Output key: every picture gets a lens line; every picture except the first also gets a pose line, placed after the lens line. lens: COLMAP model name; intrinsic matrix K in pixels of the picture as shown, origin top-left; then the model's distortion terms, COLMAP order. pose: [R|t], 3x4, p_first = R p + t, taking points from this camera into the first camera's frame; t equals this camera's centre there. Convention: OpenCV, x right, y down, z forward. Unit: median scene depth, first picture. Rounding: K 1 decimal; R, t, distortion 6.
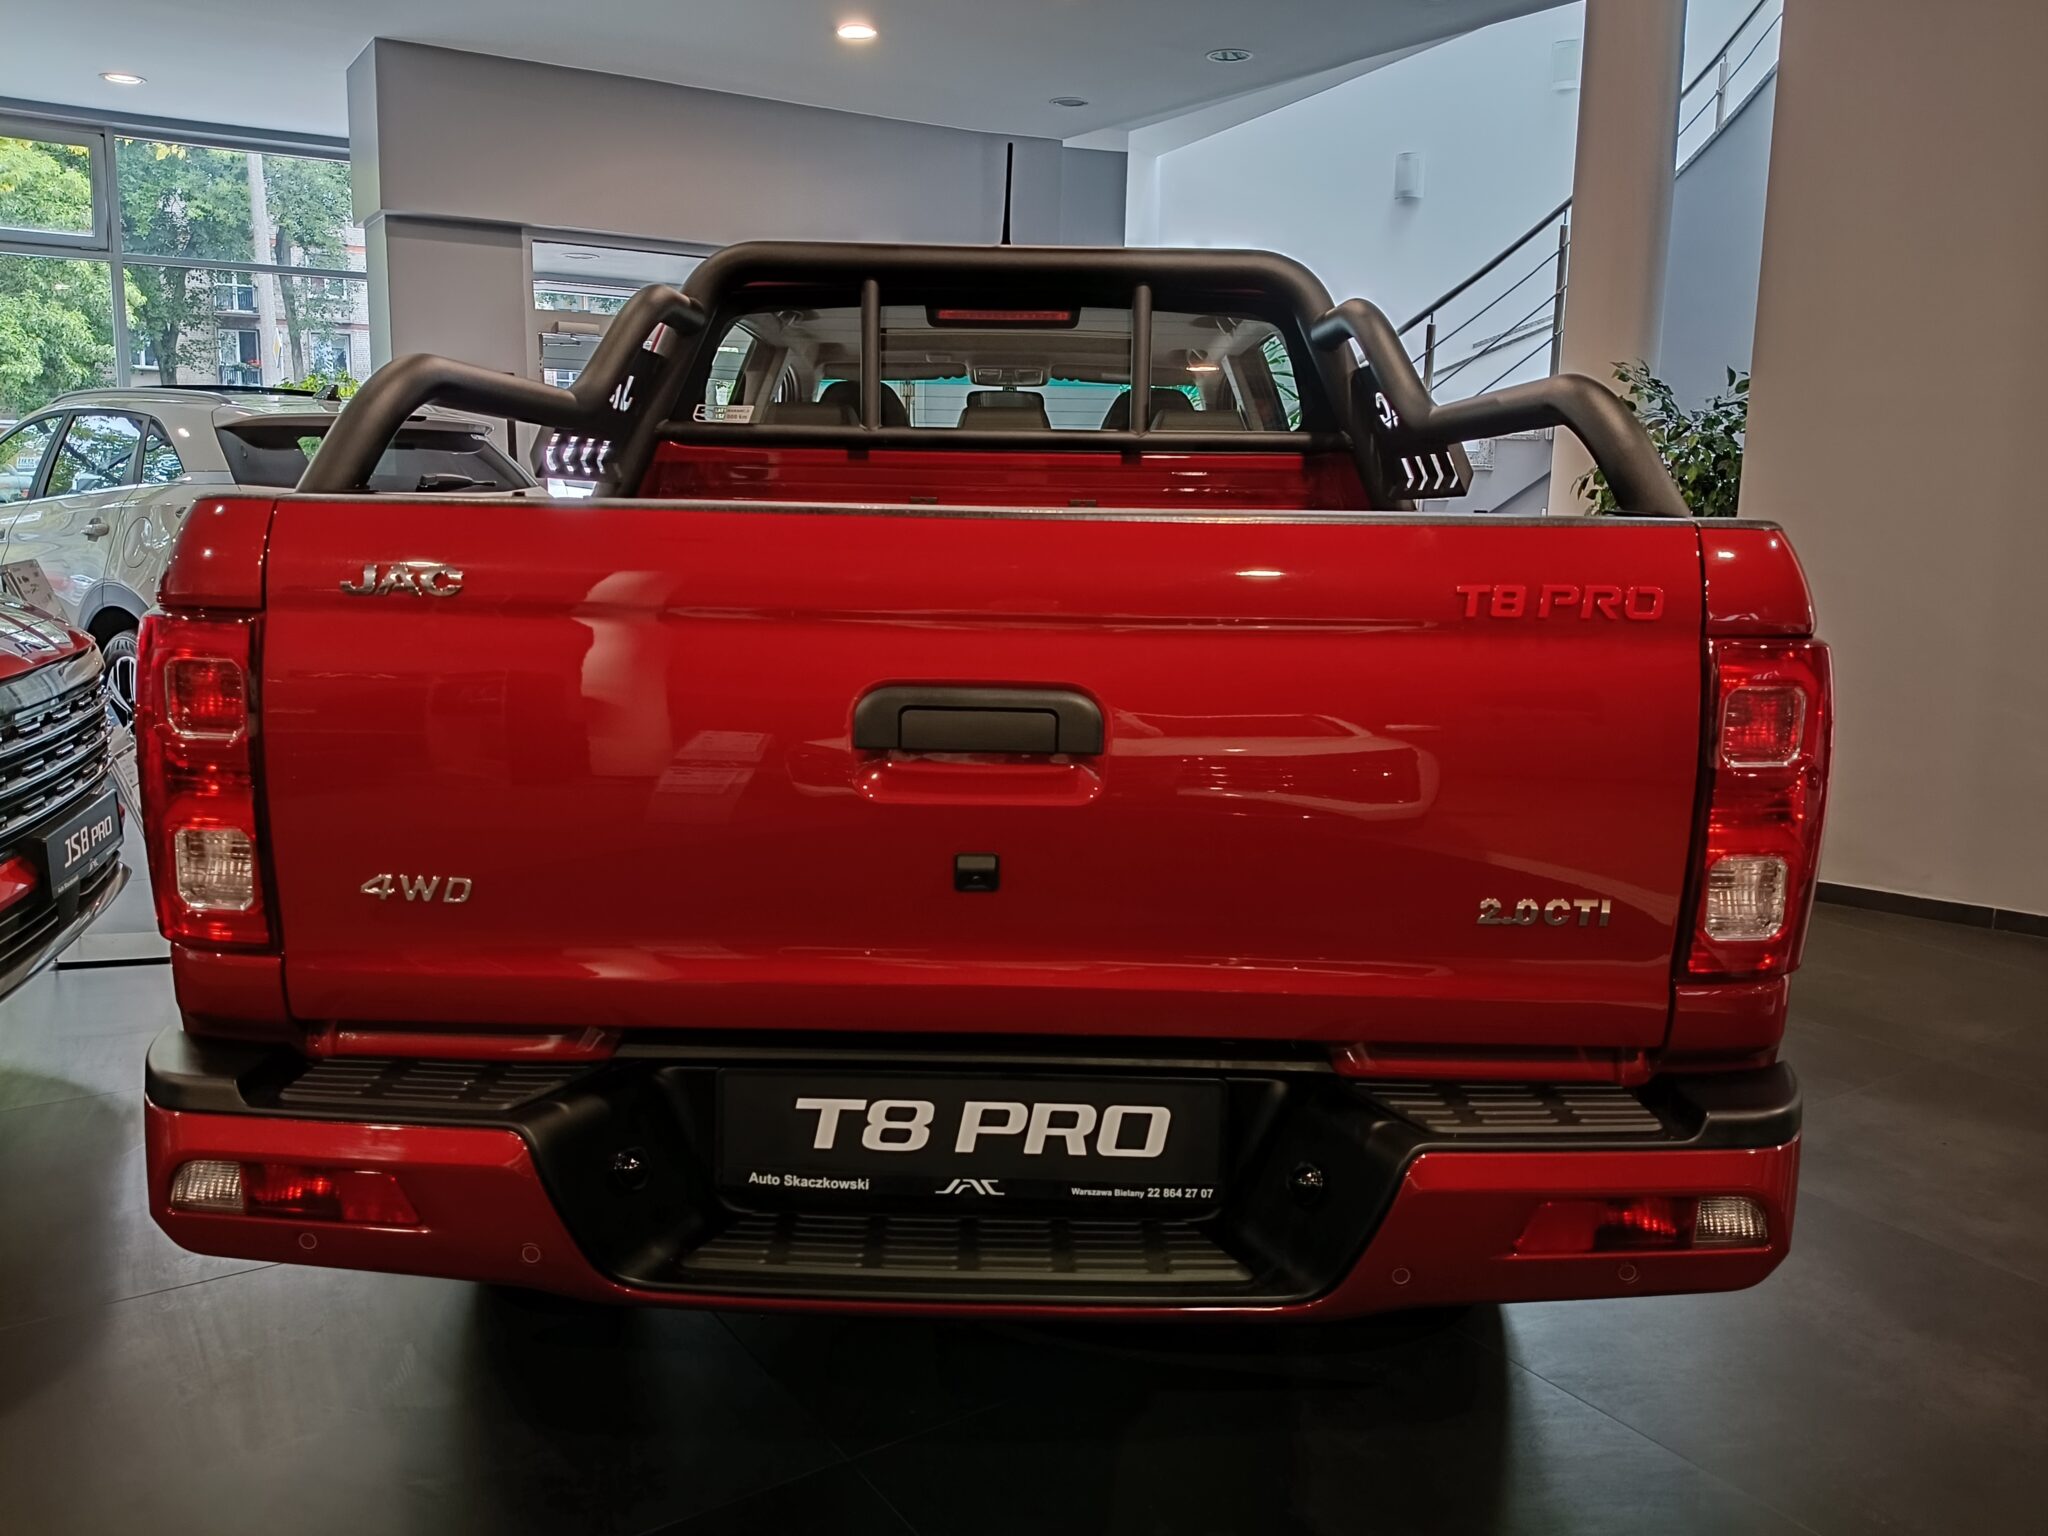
lens RADIAL K [[1504.6, 0, 1024.0], [0, 1504.6, 768.0], [0, 0, 1]] dist [0.106925, -0.137940]
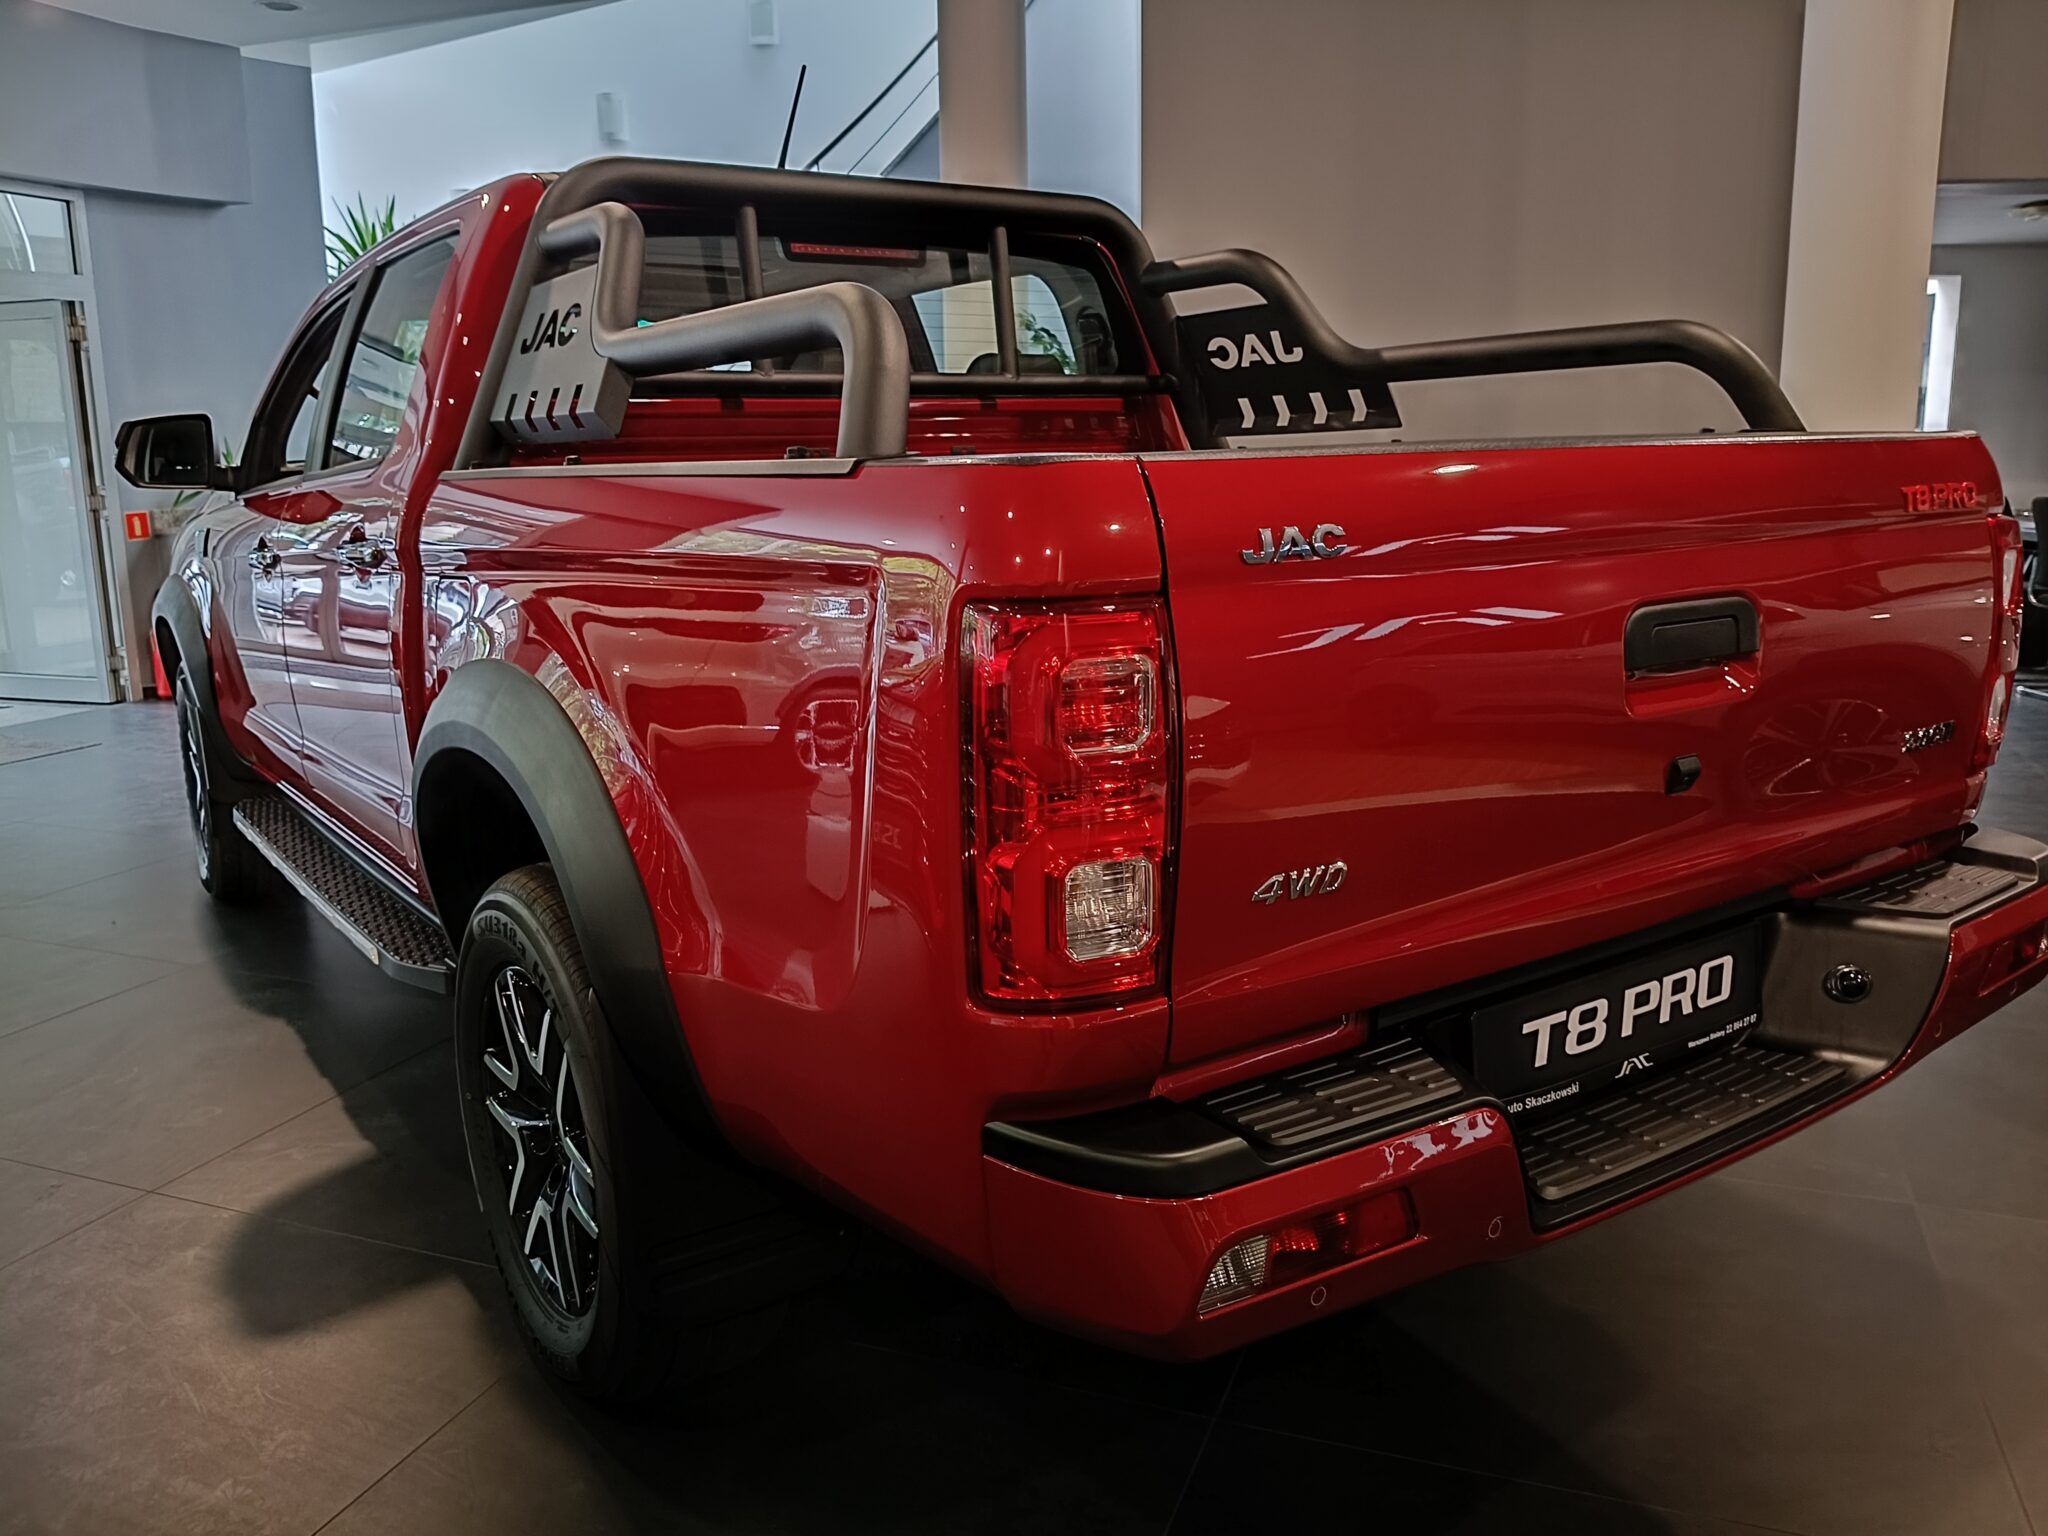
lens RADIAL K [[1547.6, 0, 1024.0], [0, 1547.6, 768.0], [0, 0, 1]] dist [-0.018692, -0.002532]
pose [[0.819181, -0.148301, 0.554030, -0.512435], [0.133573, 0.988760, 0.067169, -0.035747], [-0.557764, 0.018980, 0.829782, 0.167566]]
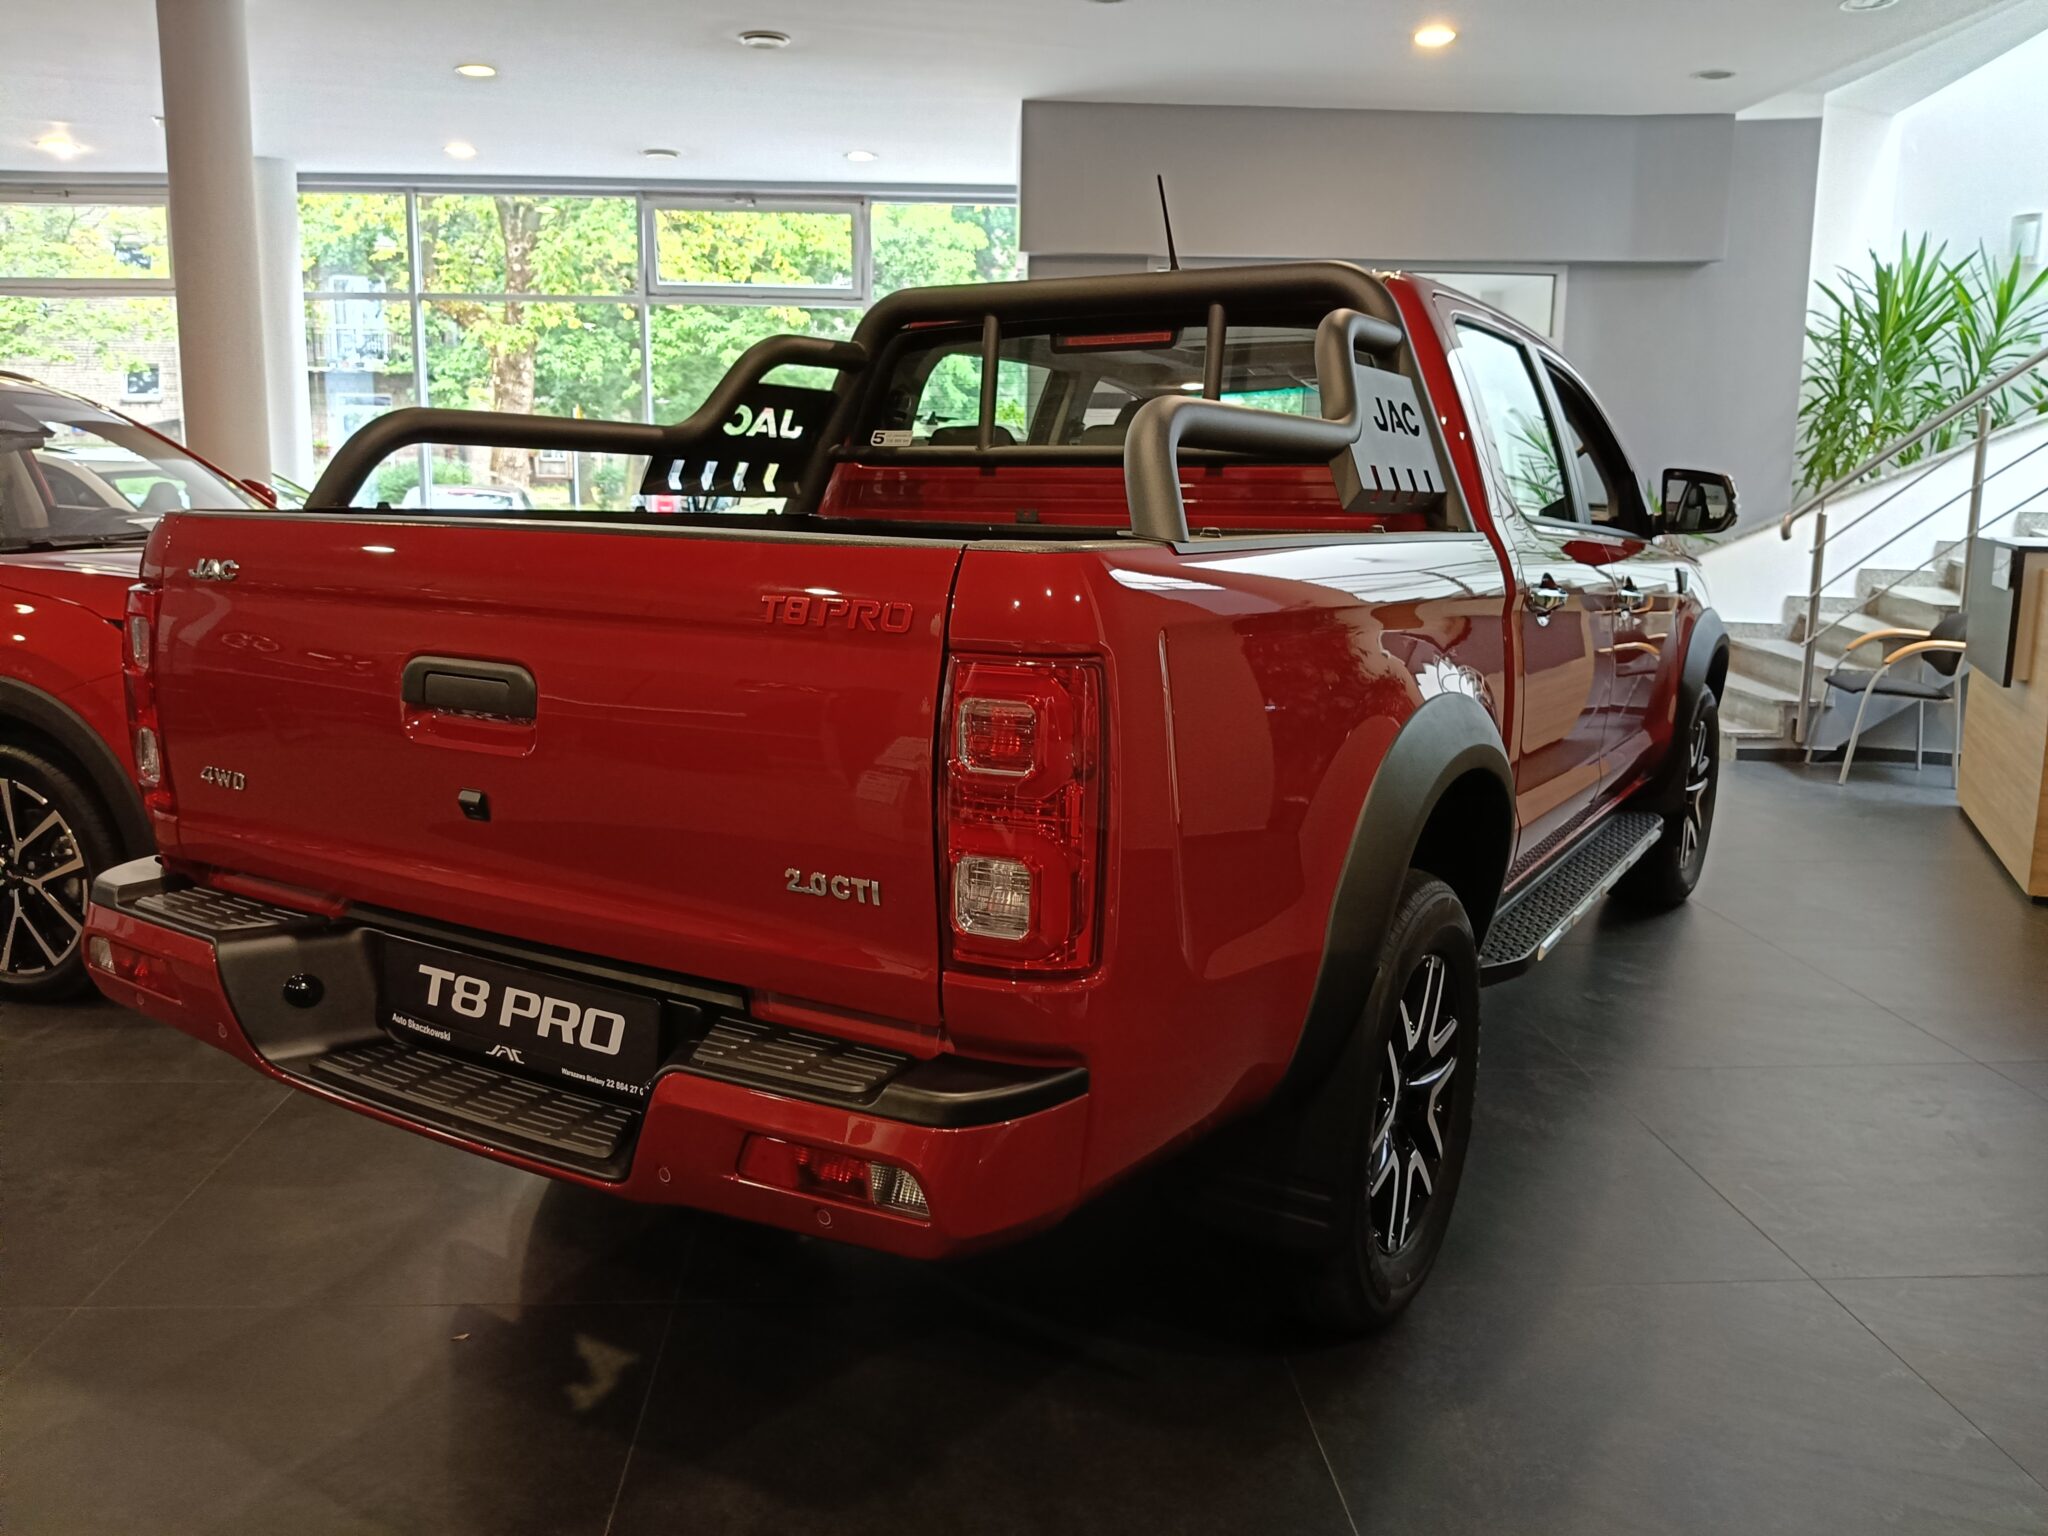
lens RADIAL K [[1572.6, 0, 1024.0], [0, 1572.6, 768.0], [0, 0, 1]] dist [-0.003035, -0.006302]
pose [[0.867169, 0.085323, -0.490650, 0.511096], [-0.090305, 0.995822, 0.013567, -0.010985], [0.489758, 0.032543, 0.871251, 0.026014]]
